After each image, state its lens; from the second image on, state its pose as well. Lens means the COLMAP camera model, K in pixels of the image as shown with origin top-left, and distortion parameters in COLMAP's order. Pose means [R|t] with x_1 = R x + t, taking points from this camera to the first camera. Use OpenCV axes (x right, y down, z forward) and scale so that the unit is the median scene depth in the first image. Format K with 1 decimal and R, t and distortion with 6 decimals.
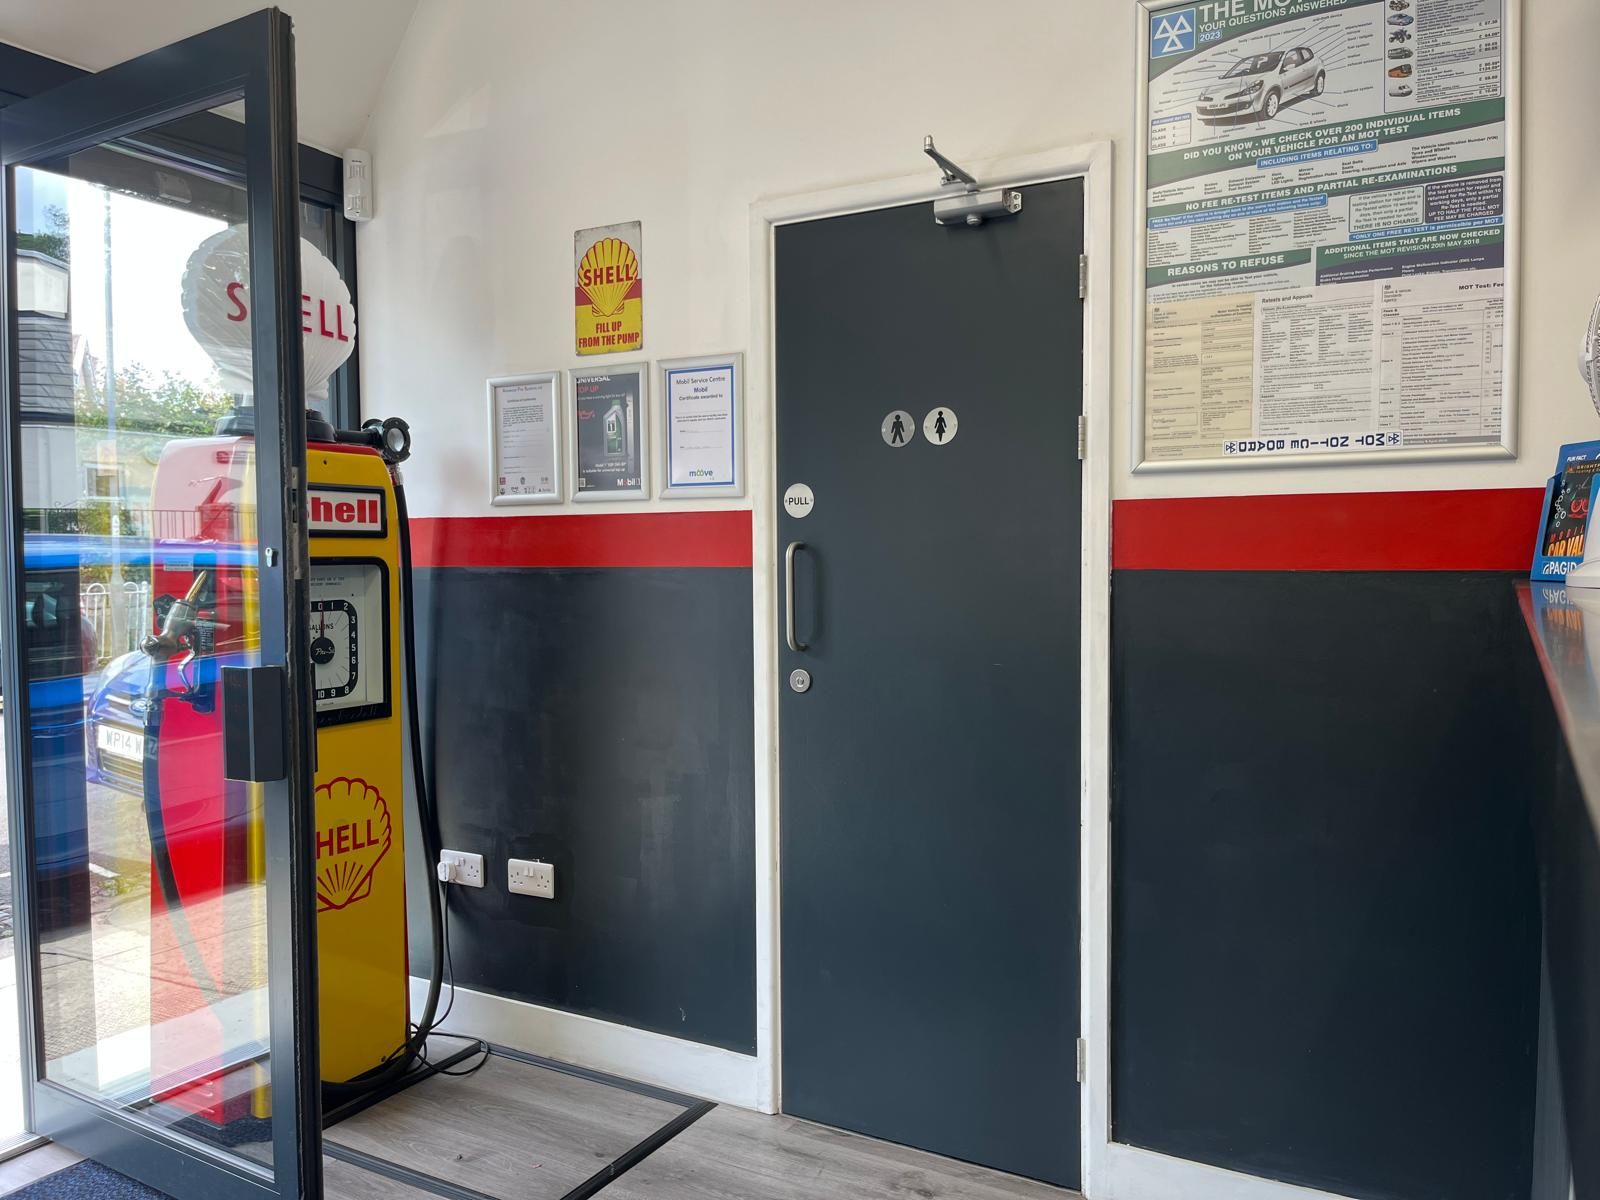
lens RADIAL K [[1213.9, 0, 799.9], [0, 1213.9, 602.5], [0, 0, 1]] dist [0.040180, -0.058283]
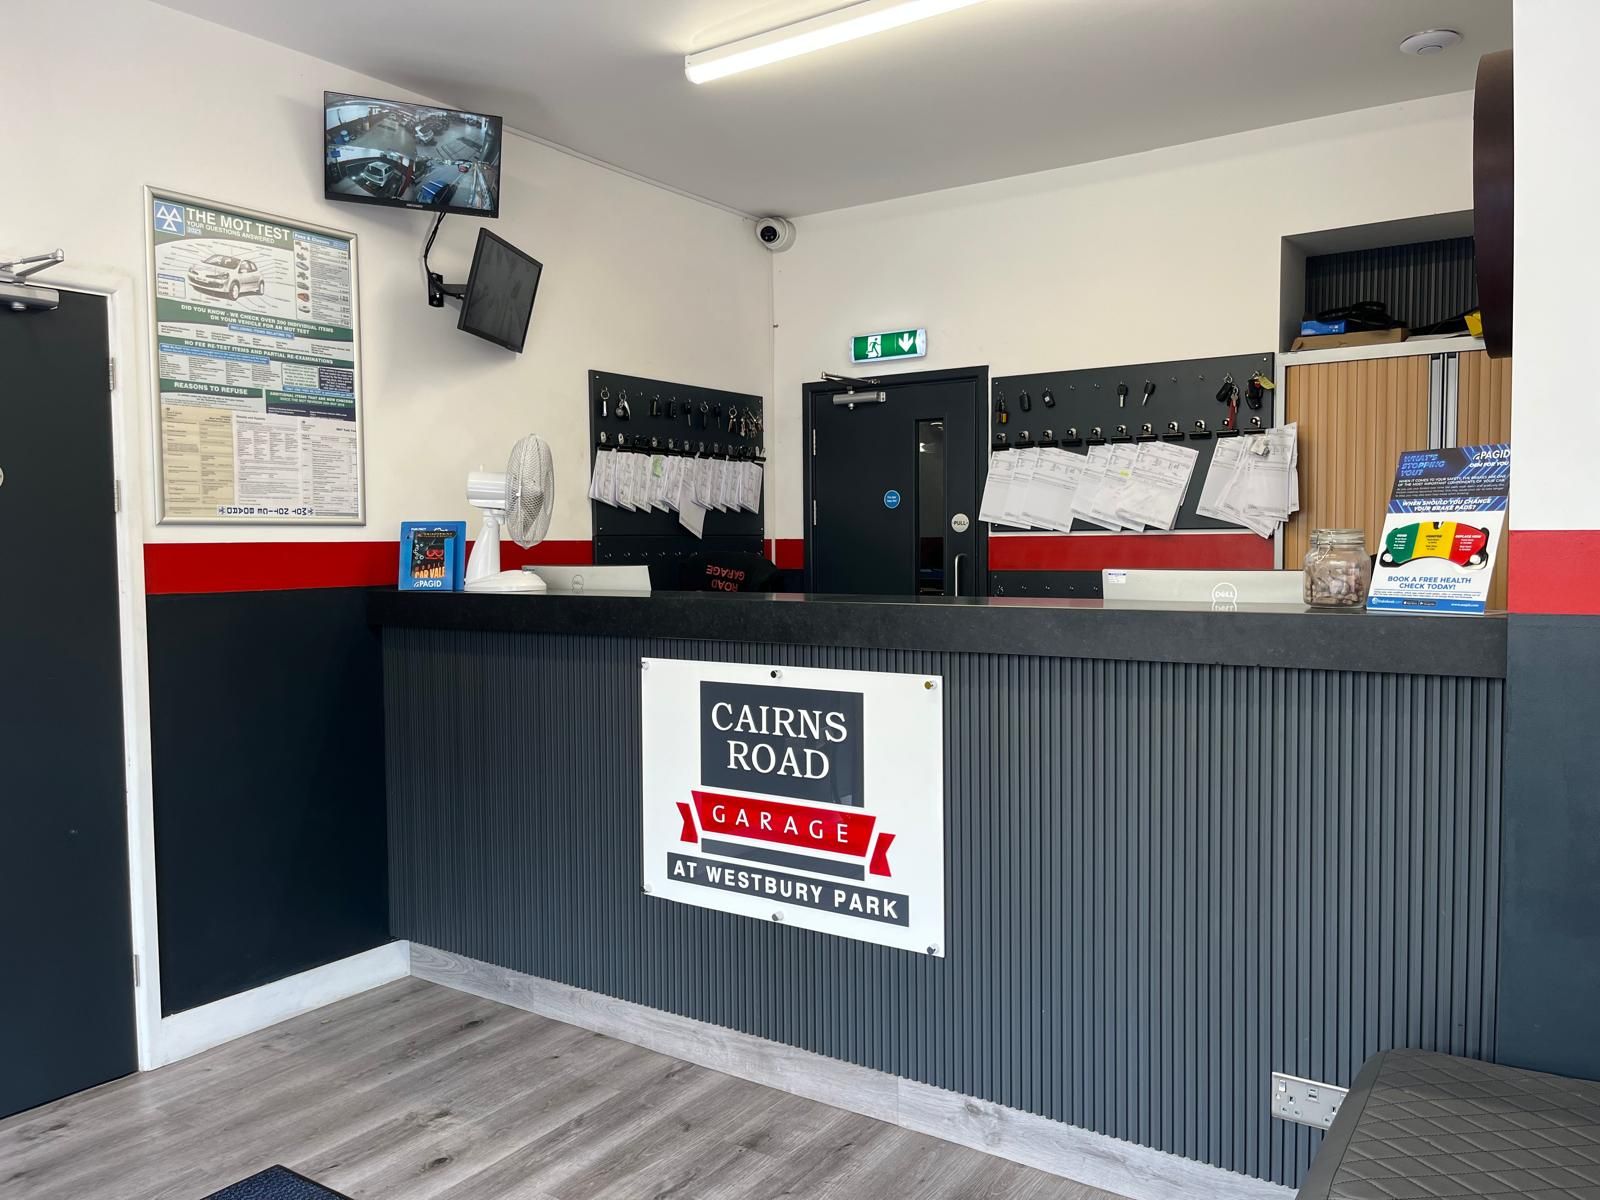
lens RADIAL K [[1213.9, 0, 799.7], [0, 1213.9, 602.7], [0, 0, 1]] dist [0.040180, -0.058283]
pose [[0.084959, -0.042731, 0.995468, -1.095526], [0.054756, 0.997770, 0.038156, -0.032707], [-0.994879, 0.051266, 0.087109, 0.170918]]
